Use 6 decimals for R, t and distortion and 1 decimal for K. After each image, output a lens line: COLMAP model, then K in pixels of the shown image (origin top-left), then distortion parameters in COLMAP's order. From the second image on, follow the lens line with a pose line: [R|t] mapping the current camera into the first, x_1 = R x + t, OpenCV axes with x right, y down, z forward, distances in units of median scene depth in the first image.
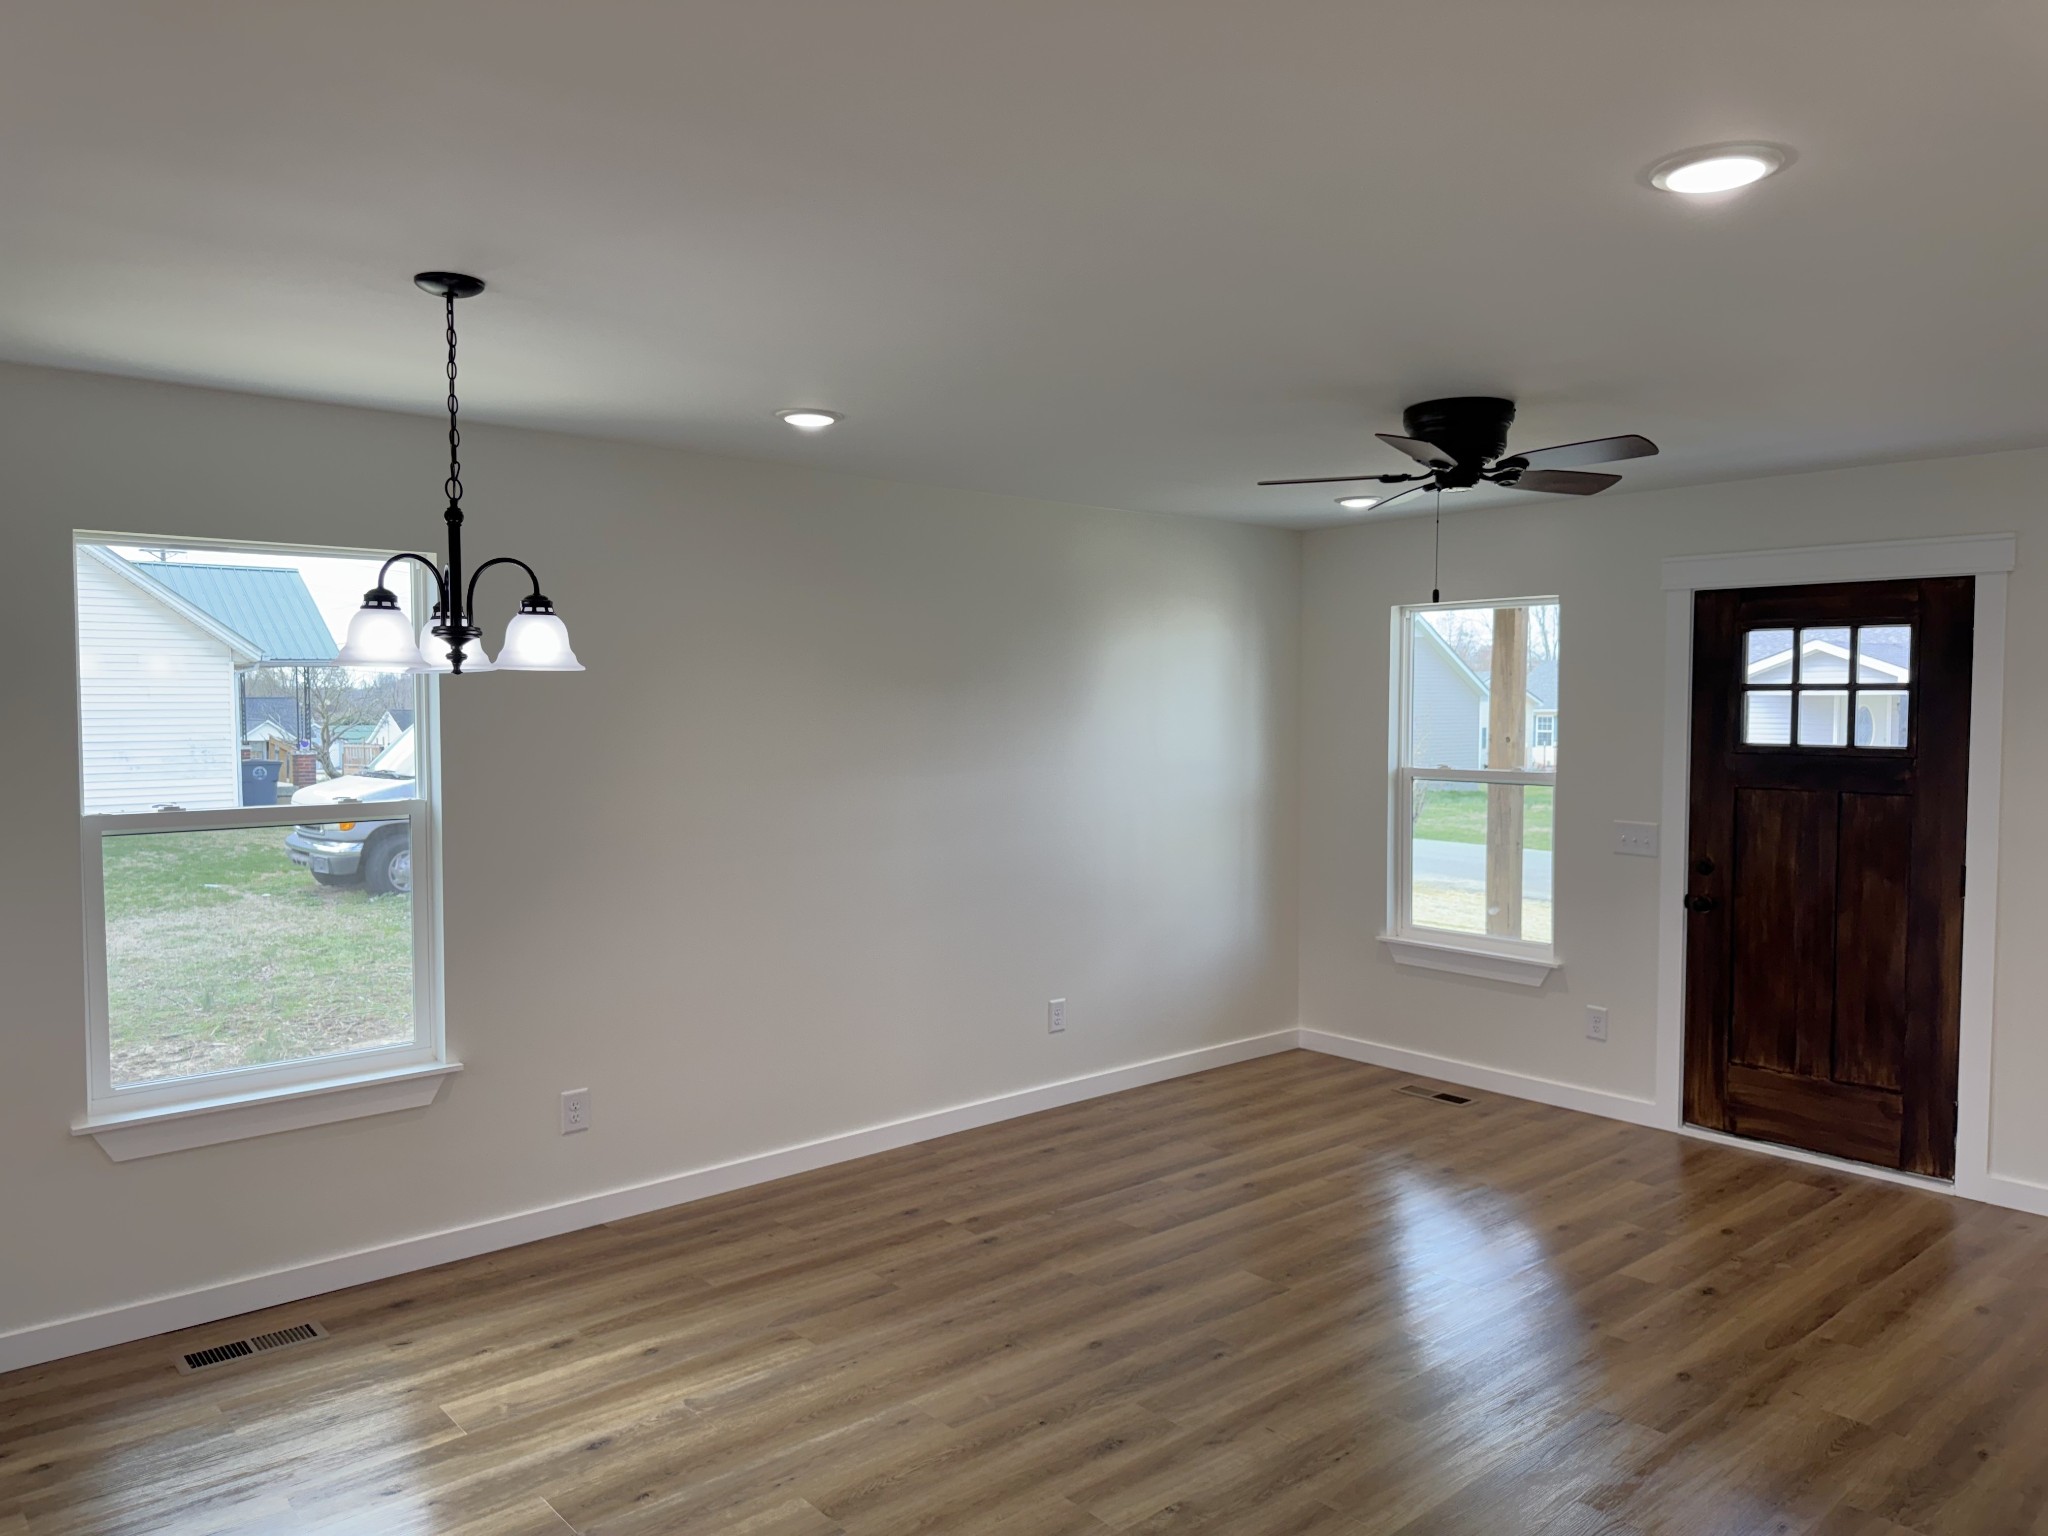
lens RADIAL K [[1455.7, 0, 1024.0], [0, 1455.7, 768.0], [0, 0, 1]] dist [0.025883, -0.036163]
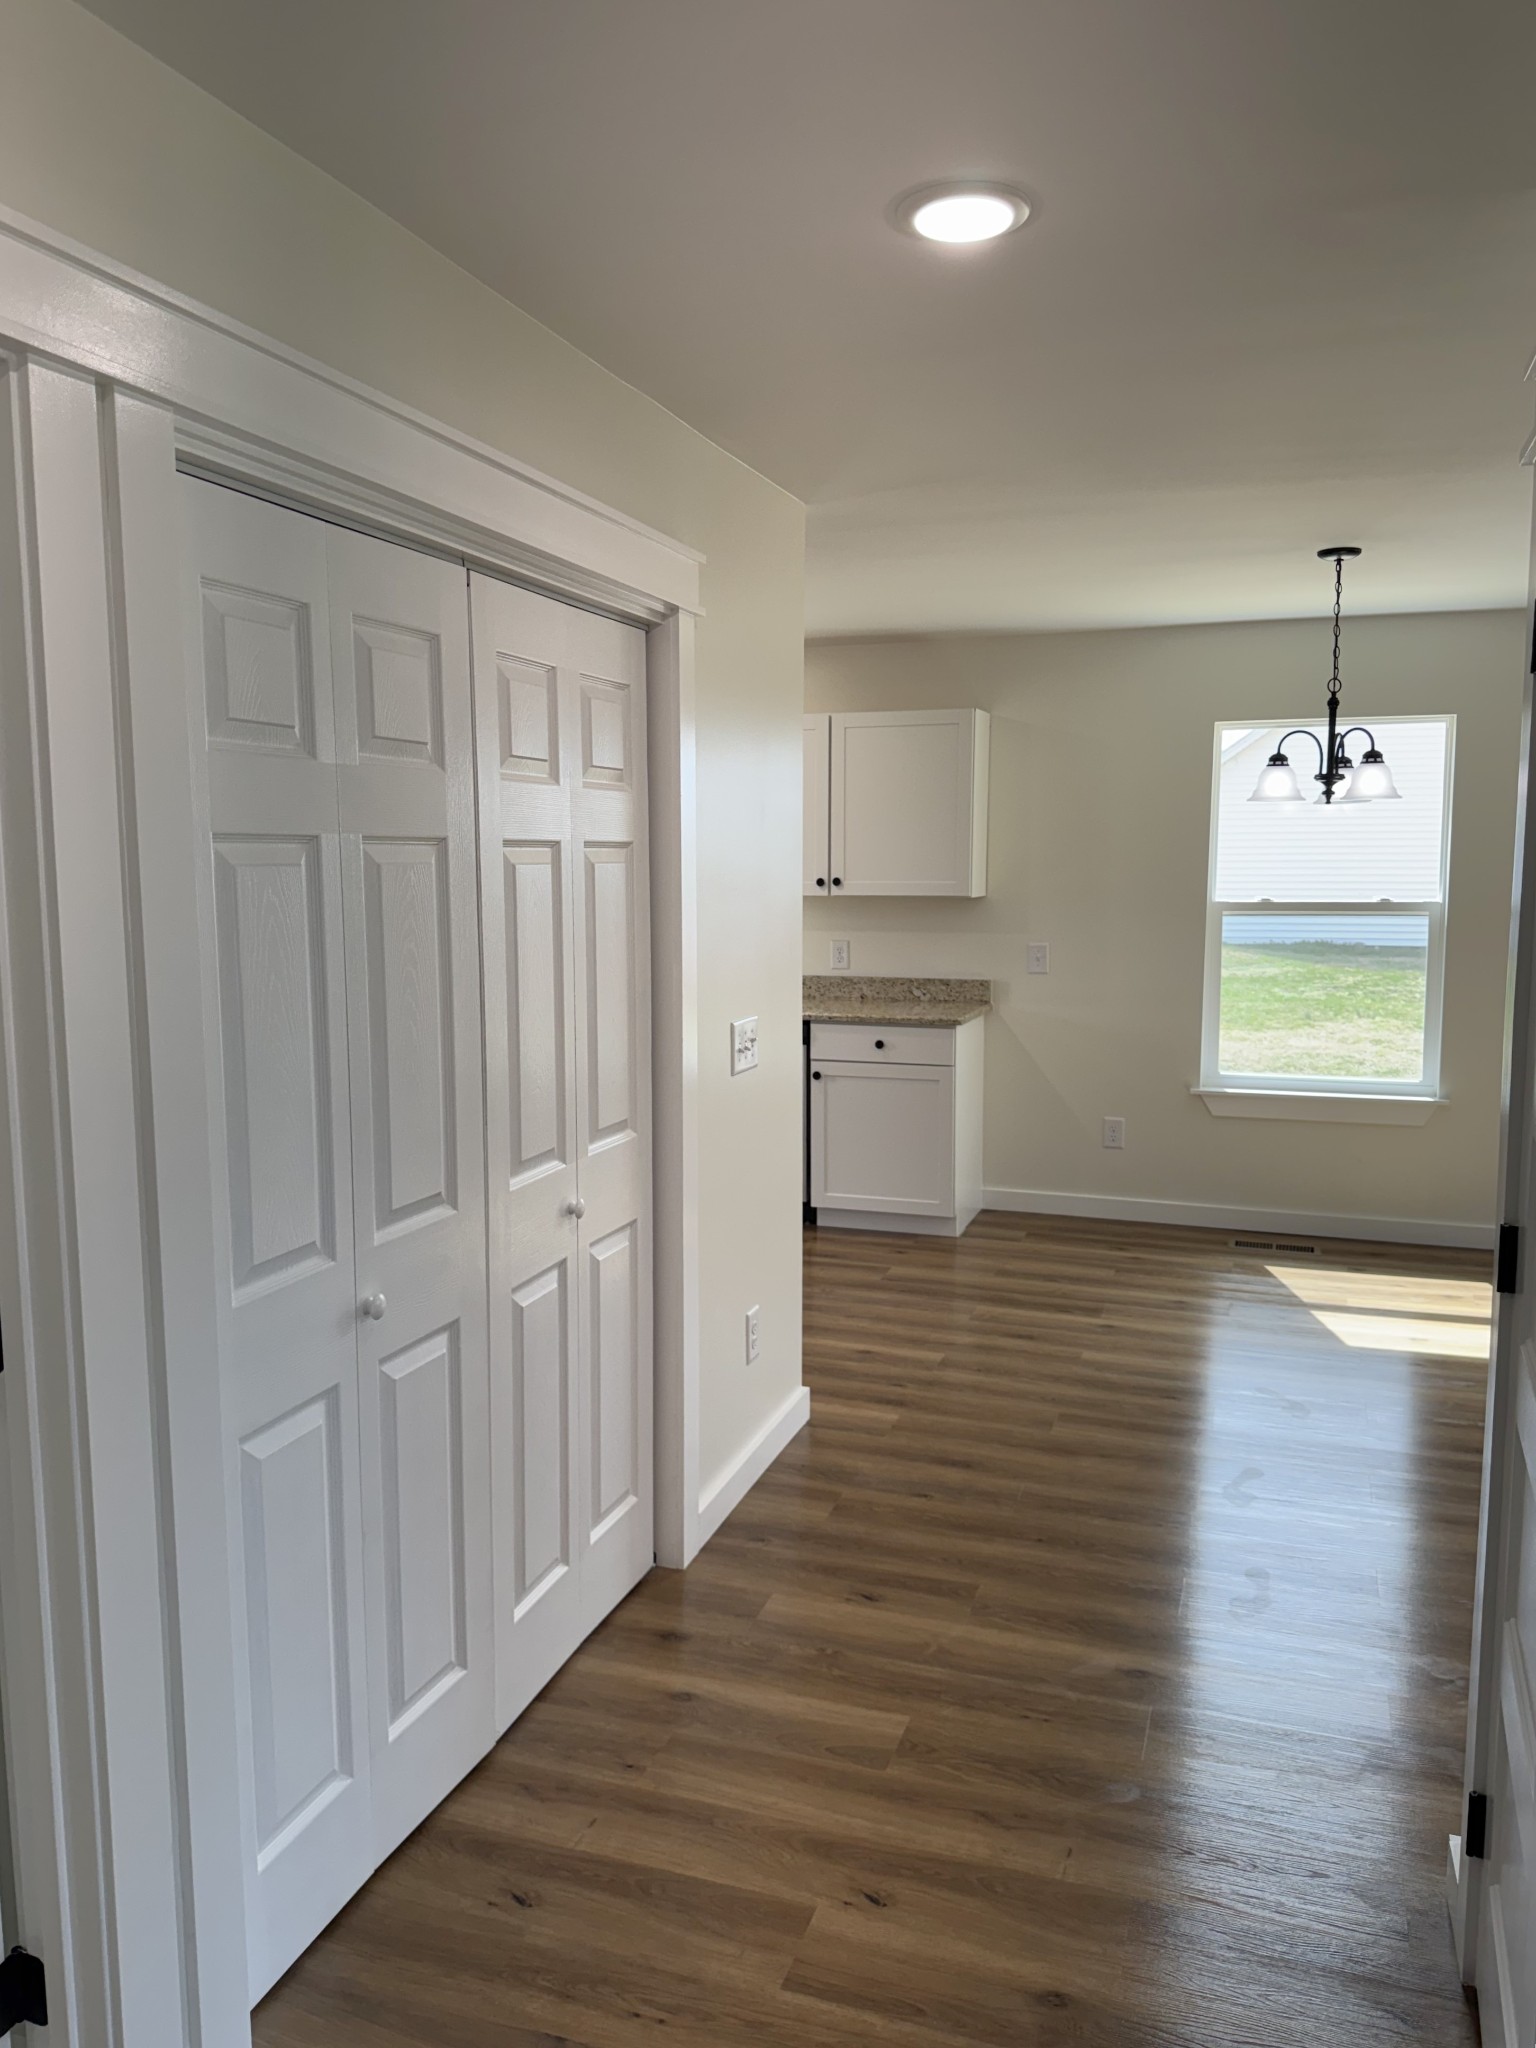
lens RADIAL K [[1504.4, 0, 768.0], [0, 1504.4, 1024.0], [0, 0, 1]] dist [0.055825, -0.130162]
pose [[0.497698, 0.098703, -0.861716, 0.485379], [-0.040179, 0.995061, 0.090770, 0.031702], [0.866419, -0.010553, 0.499205, -0.227810]]
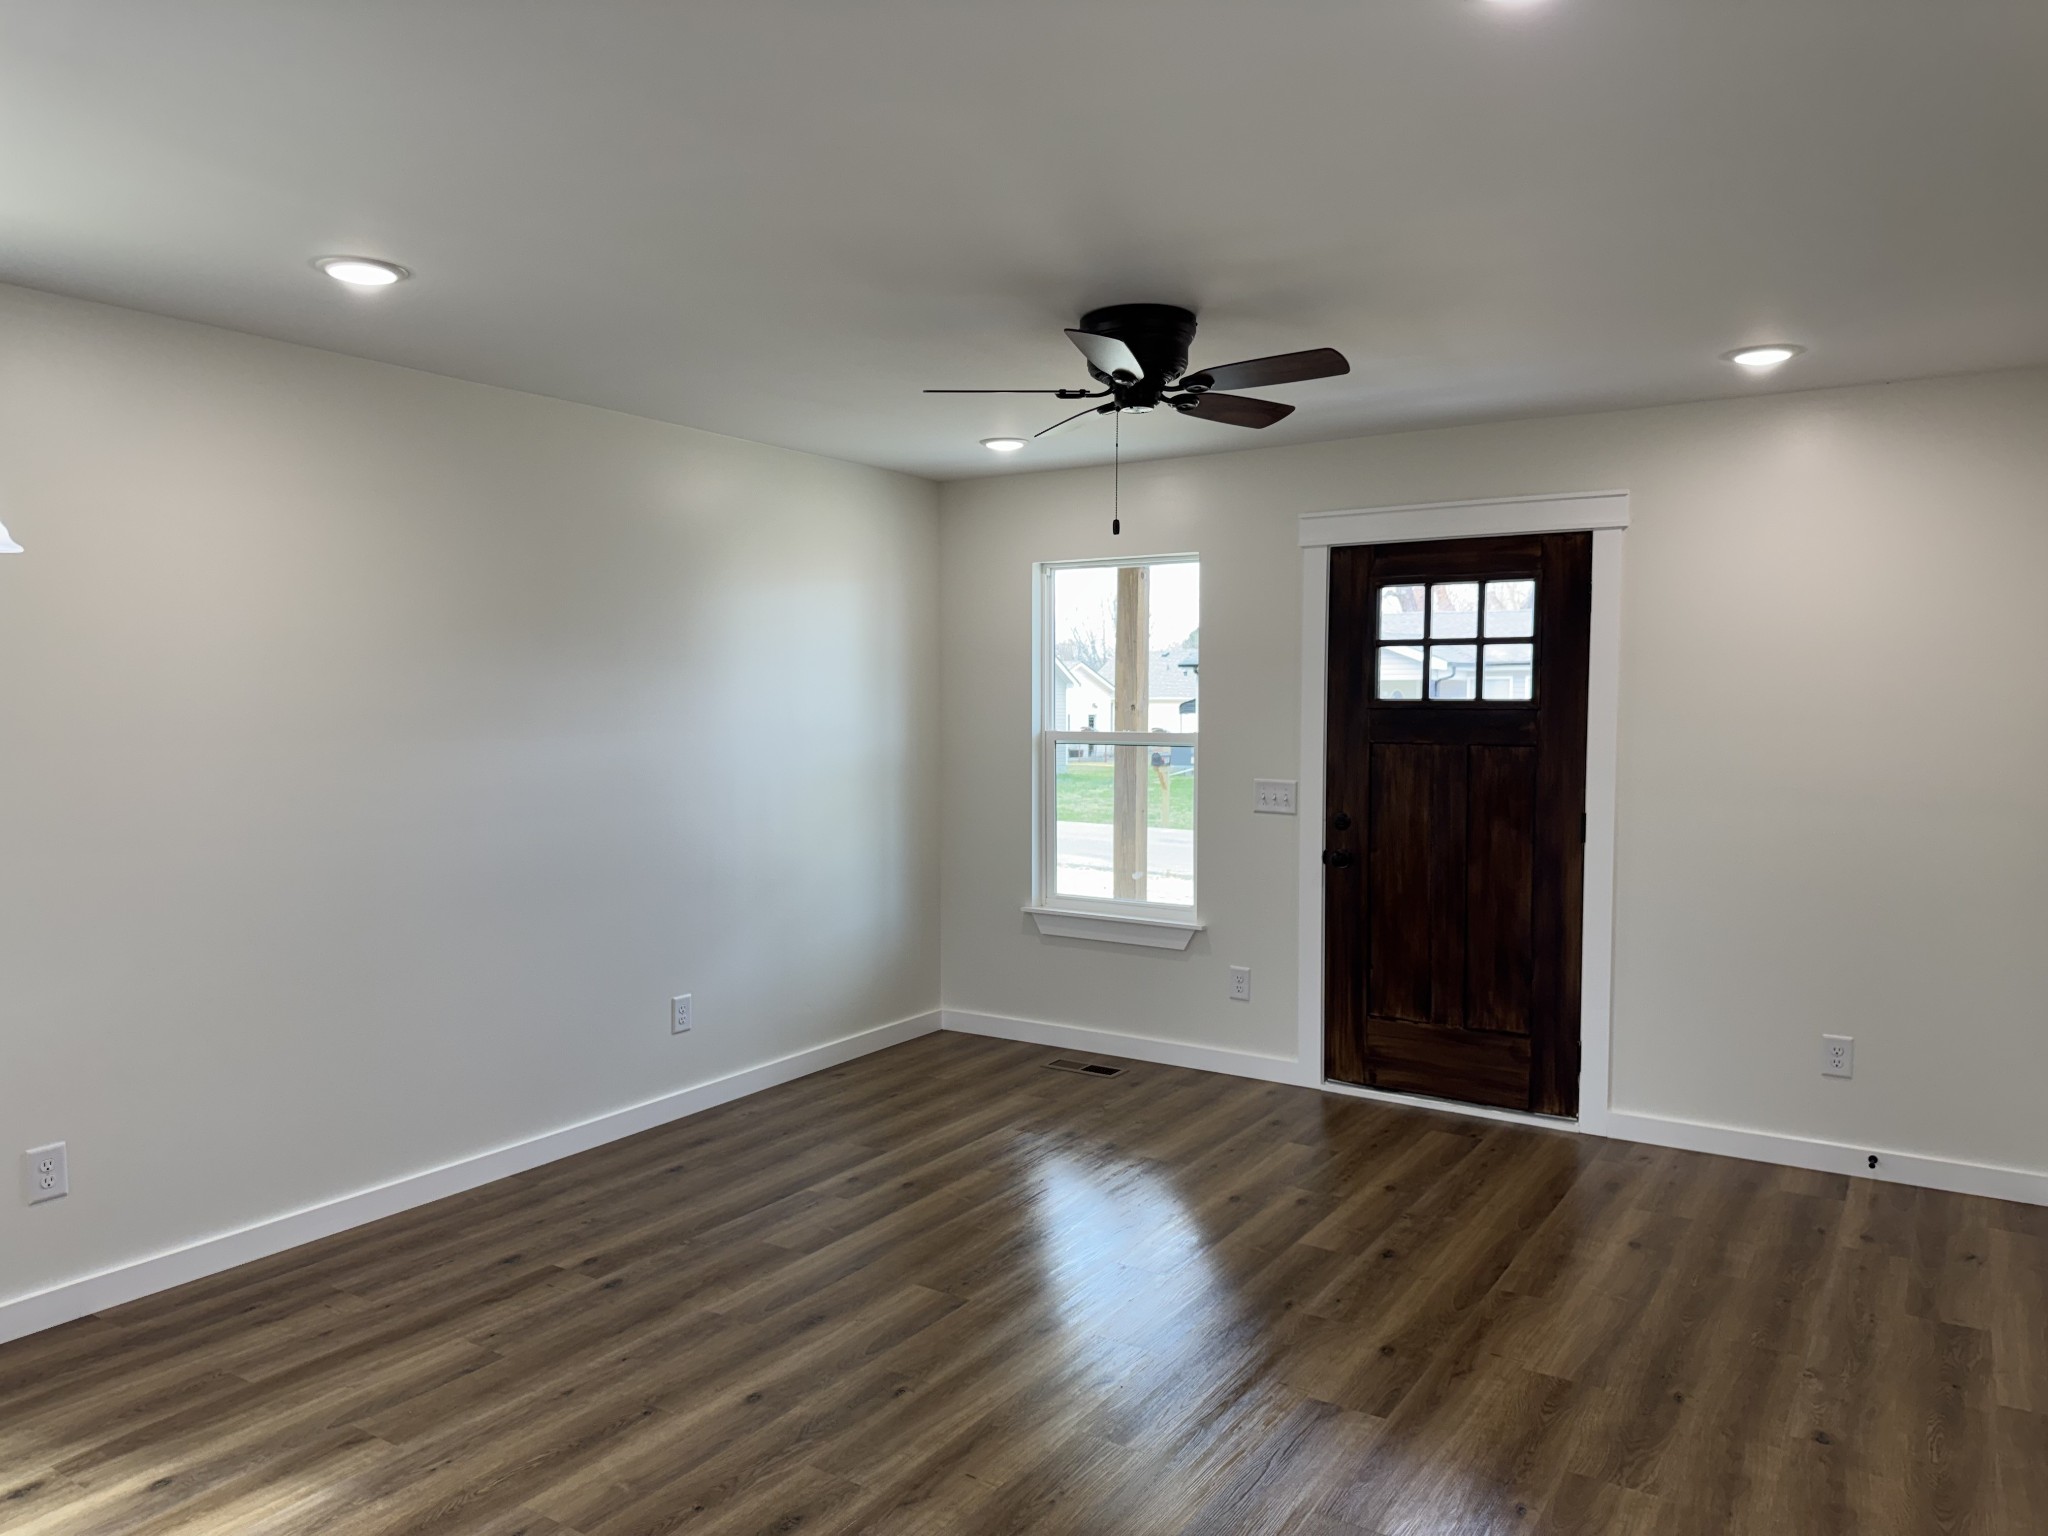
lens RADIAL K [[1455.7, 0, 1024.0], [0, 1455.7, 768.0], [0, 0, 1]] dist [0.025883, -0.036163]
pose [[0.960405, -0.014234, 0.278244, -0.026468], [0.011575, 0.999870, 0.011196, 0.020720], [-0.278367, -0.007532, 0.960445, 0.129018]]
